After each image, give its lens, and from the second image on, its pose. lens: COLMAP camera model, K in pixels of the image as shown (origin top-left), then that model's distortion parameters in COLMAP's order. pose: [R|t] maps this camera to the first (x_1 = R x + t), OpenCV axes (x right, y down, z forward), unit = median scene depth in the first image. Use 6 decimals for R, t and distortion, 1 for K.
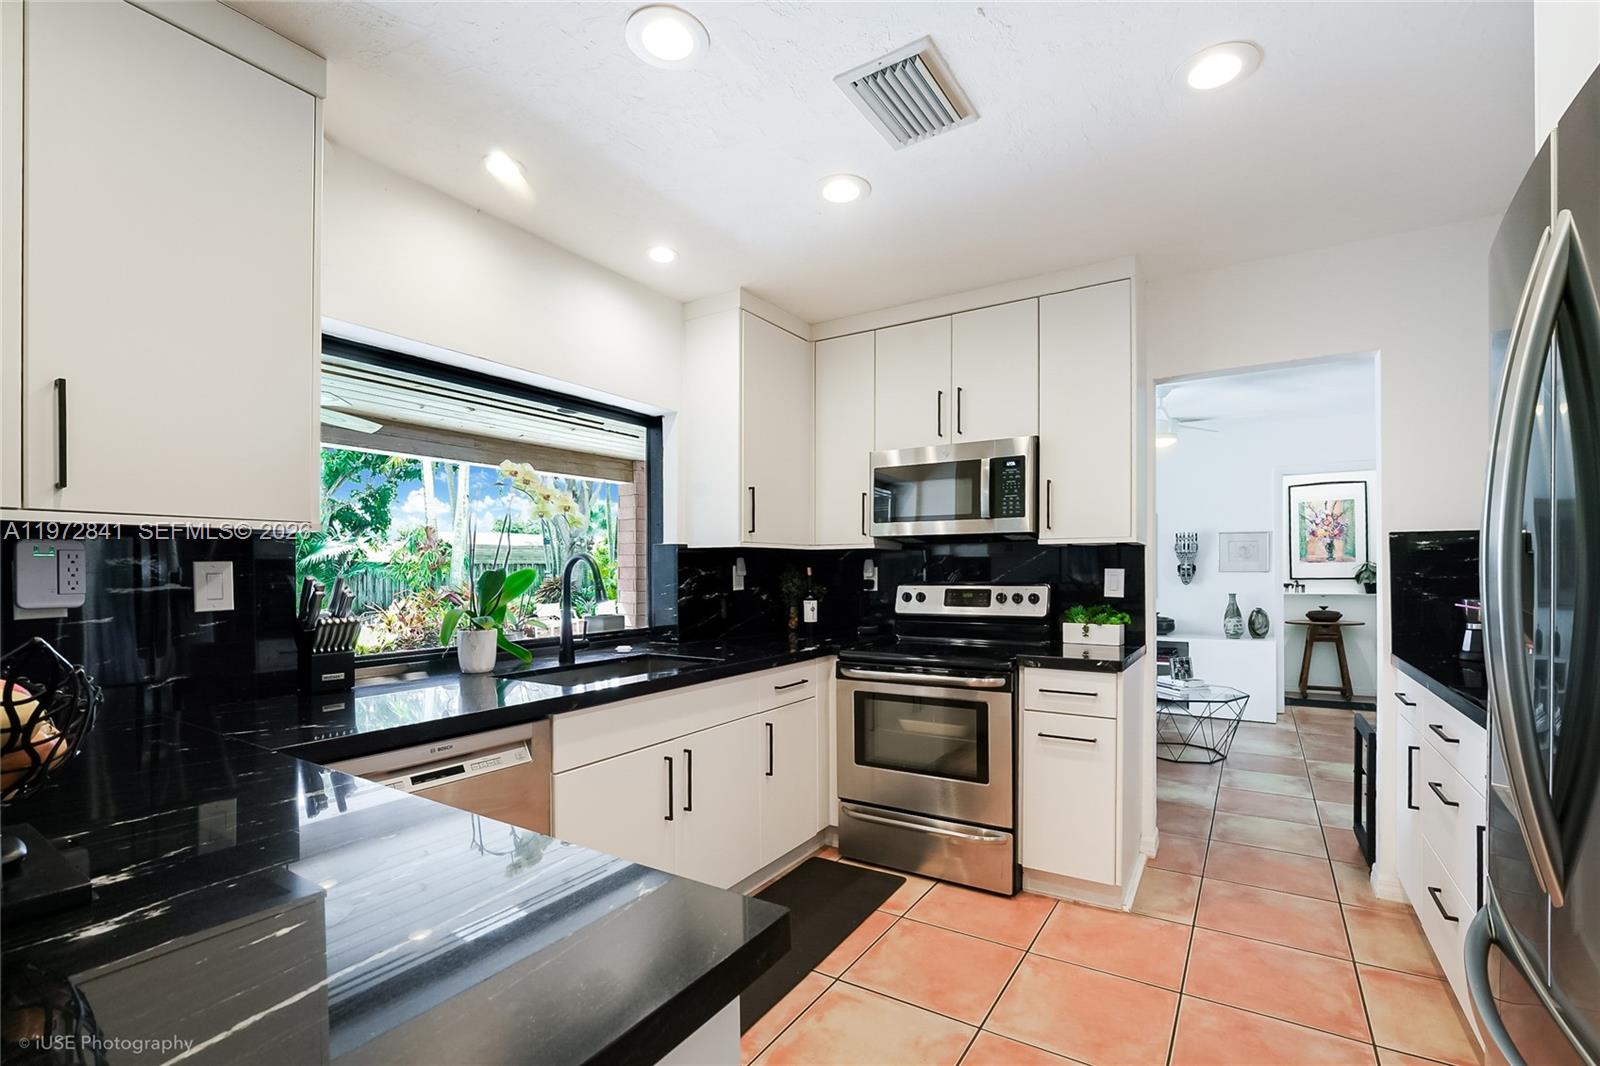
lens RADIAL K [[705.9, 0, 840.7], [0, 705.9, 579.1], [0, 0, 1]] dist [-0.002089, -0.000116]
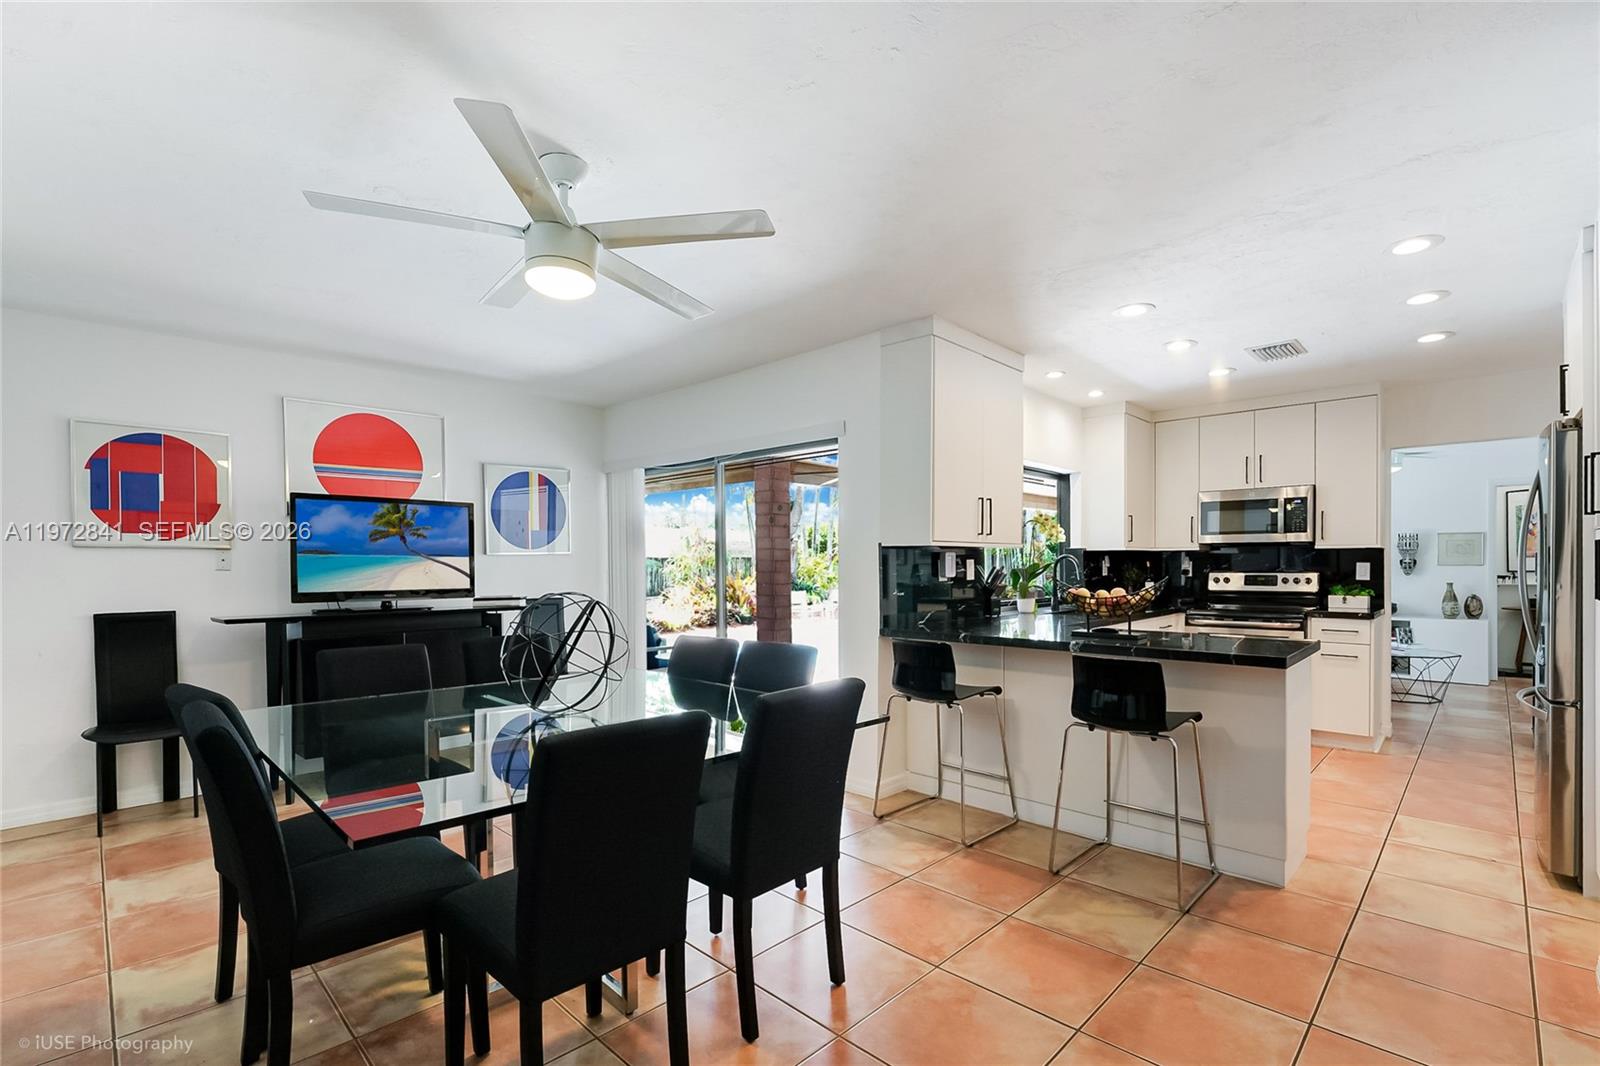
lens RADIAL K [[711.9, 0, 864.5], [0, 711.9, 573.3], [0, 0, 1]] dist [-0.000917, -0.000215]
pose [[0.981966, 0.004493, -0.189007, -0.416376], [-0.004139, 0.999989, 0.002270, 0.010248], [0.189015, -0.001446, 0.981973, -0.804272]]
